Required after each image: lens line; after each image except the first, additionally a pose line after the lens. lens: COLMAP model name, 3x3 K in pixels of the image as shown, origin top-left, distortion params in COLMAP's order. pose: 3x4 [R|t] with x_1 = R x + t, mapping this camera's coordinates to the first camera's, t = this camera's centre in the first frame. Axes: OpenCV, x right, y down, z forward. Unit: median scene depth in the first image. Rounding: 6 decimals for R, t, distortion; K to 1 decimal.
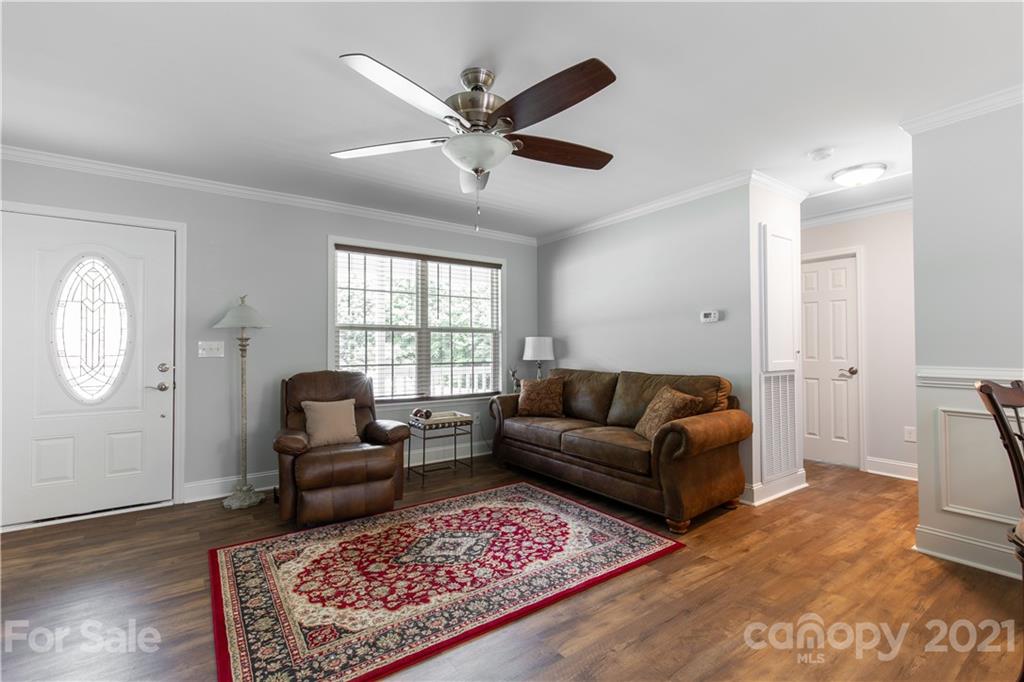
lens RADIAL K [[463.8, 0, 515.3], [0, 463.8, 341.9], [0, 0, 1]] dist [0.002727, -0.000100]
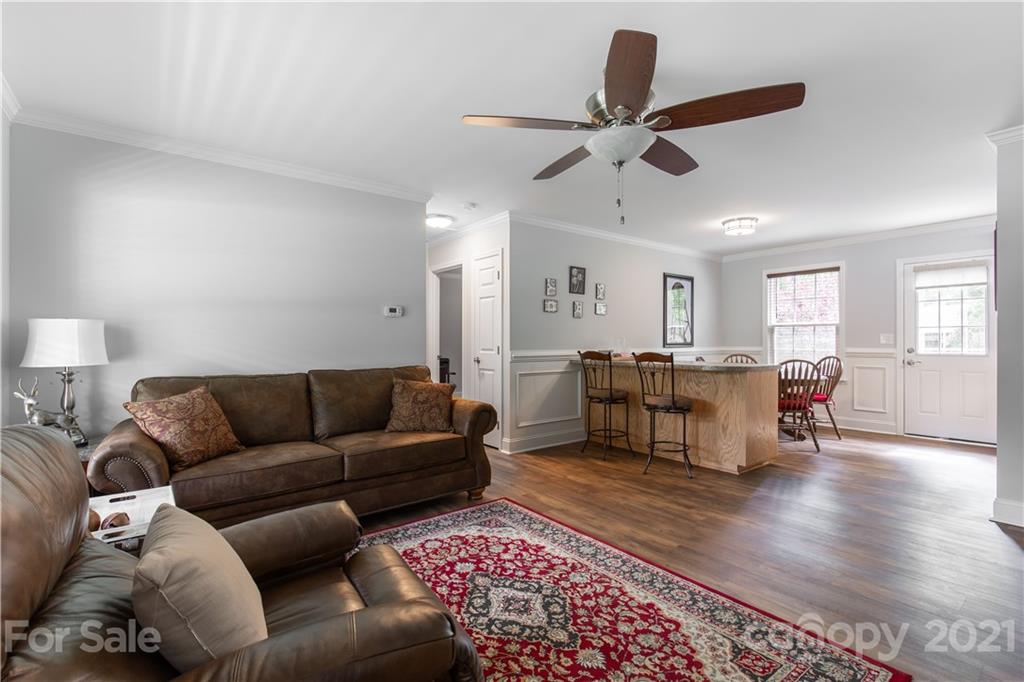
lens RADIAL K [[463.8, 0, 510.3], [0, 463.8, 341.8], [0, 0, 1]] dist [0.002727, -0.000100]
pose [[-0.039878, -0.001130, 0.999204, -0.962601], [-0.006066, 0.999981, 0.000889, 0.017656], [-0.999186, -0.006026, -0.039884, 1.132011]]
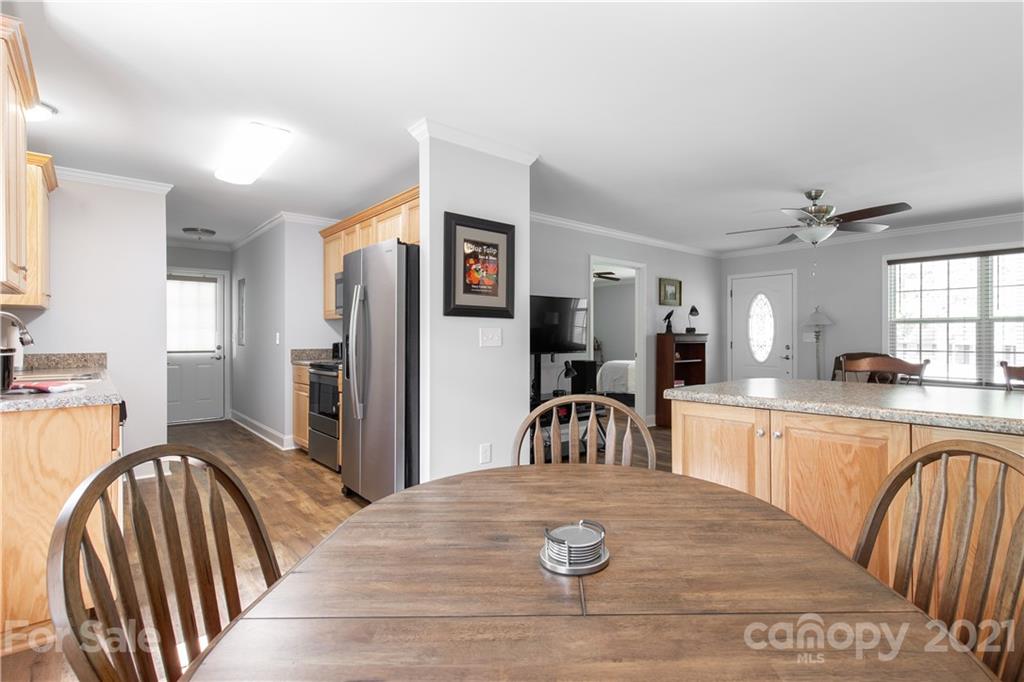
lens RADIAL K [[463.8, 0, 515.2], [0, 463.8, 340.1], [0, 0, 1]] dist [0.002727, -0.000100]
pose [[0.038279, 0.007105, -0.999242, 0.920725], [0.010361, 0.999918, 0.007507, 0.000820], [0.999213, -0.010640, 0.038202, -0.153273]]
